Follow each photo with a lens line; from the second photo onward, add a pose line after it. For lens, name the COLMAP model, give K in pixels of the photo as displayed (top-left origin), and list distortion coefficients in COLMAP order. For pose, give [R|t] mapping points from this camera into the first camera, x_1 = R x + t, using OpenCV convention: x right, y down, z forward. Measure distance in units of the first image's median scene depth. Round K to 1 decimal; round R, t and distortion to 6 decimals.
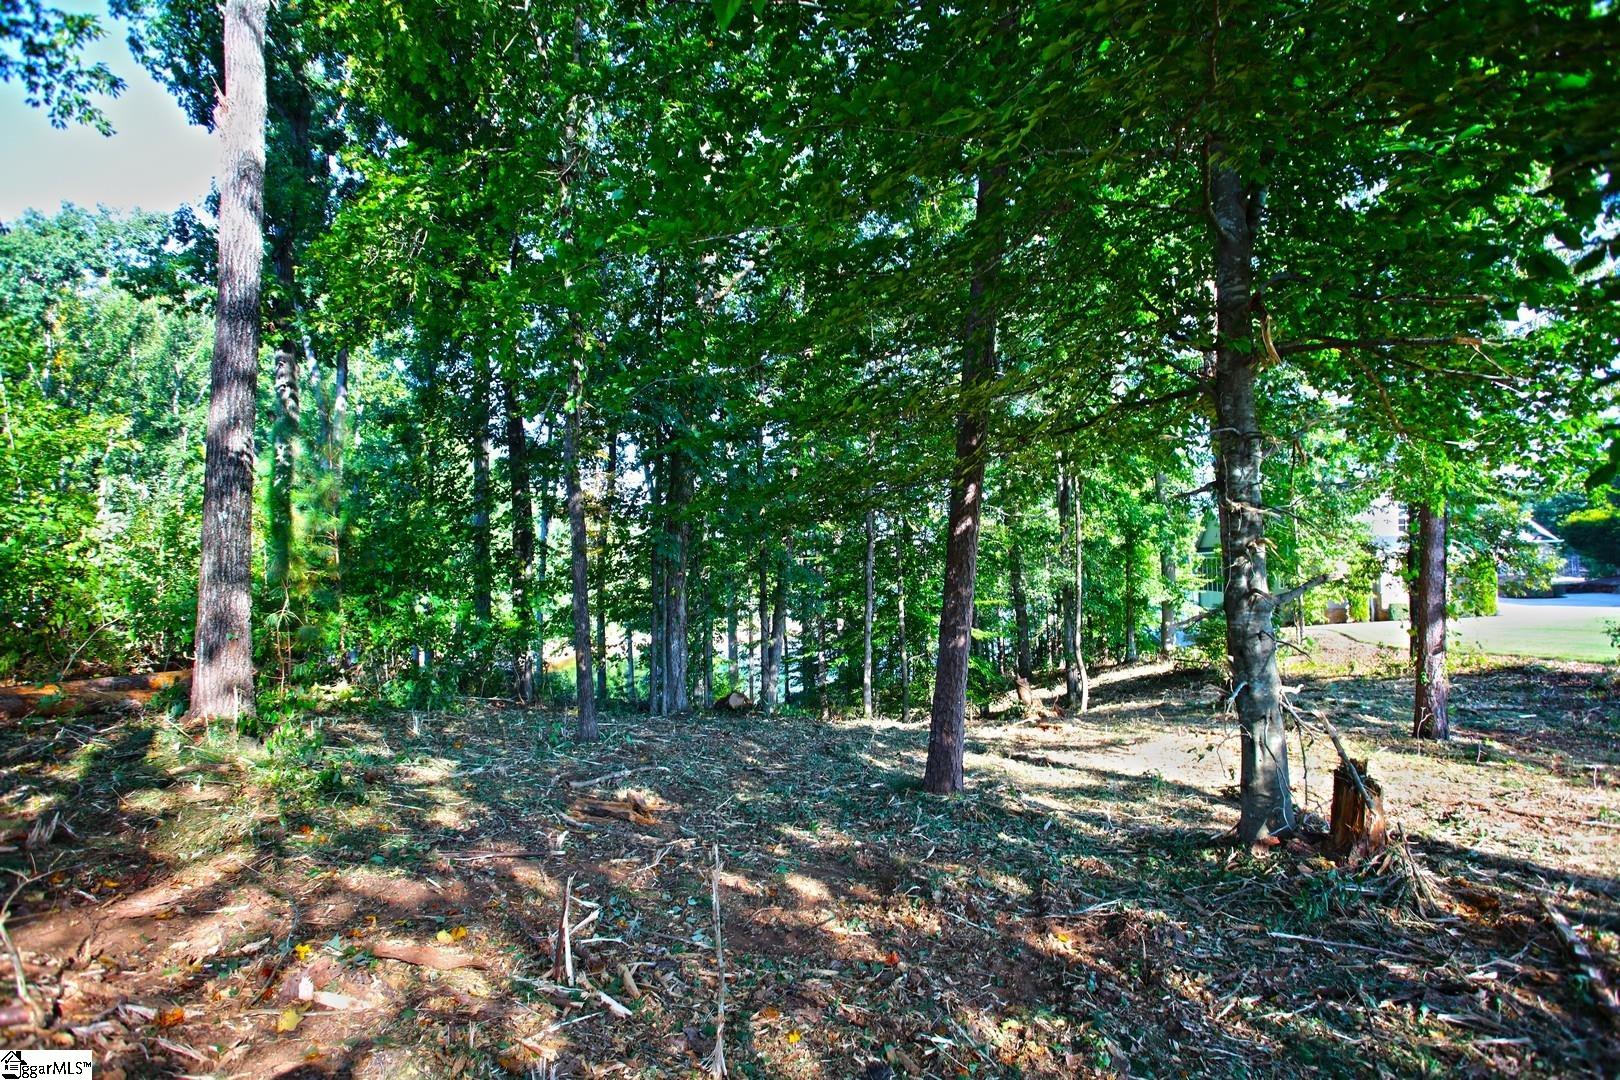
lens RADIAL K [[951.6, 0, 810.0], [0, 951.6, 540.0], [0, 0, 1]] dist [0.000198, 0.075430]
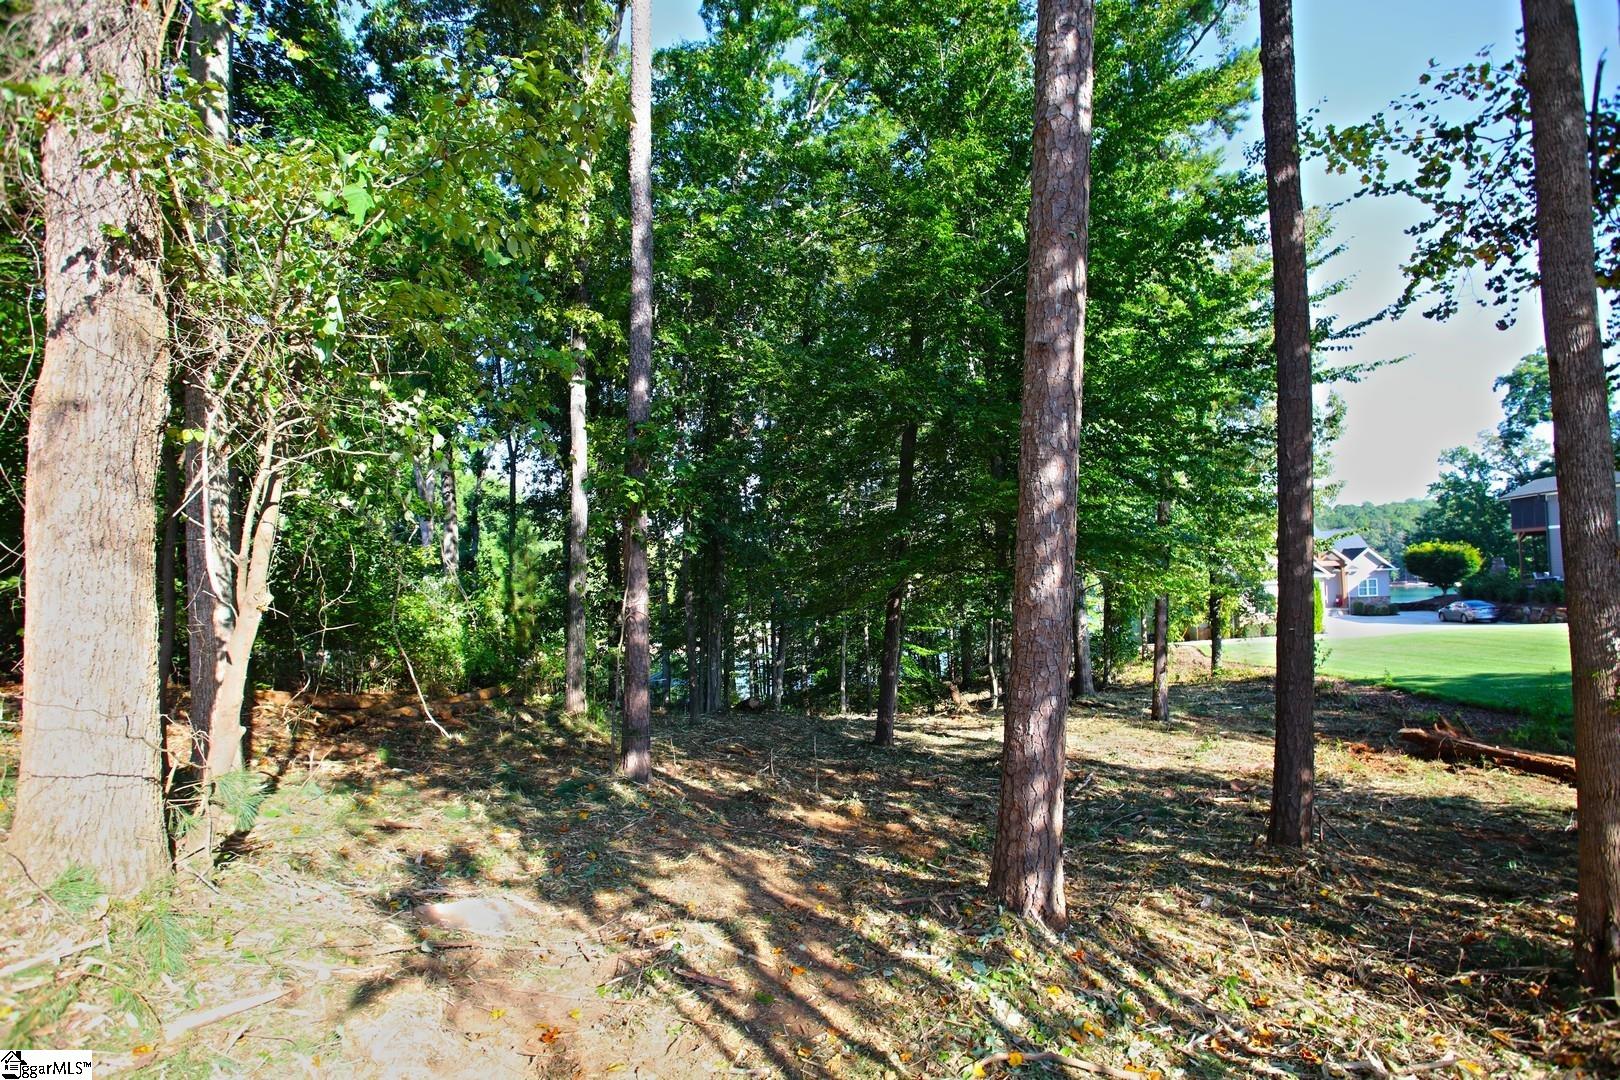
lens RADIAL K [[880.9, 0, 808.1], [0, 880.9, 558.5], [0, 0, 1]] dist [-0.001339, 0.051685]
pose [[0.999624, -0.002664, 0.027284, -0.030928], [0.002602, 0.999994, 0.002340, -0.059542], [-0.027290, -0.002268, 0.999625, -0.371291]]
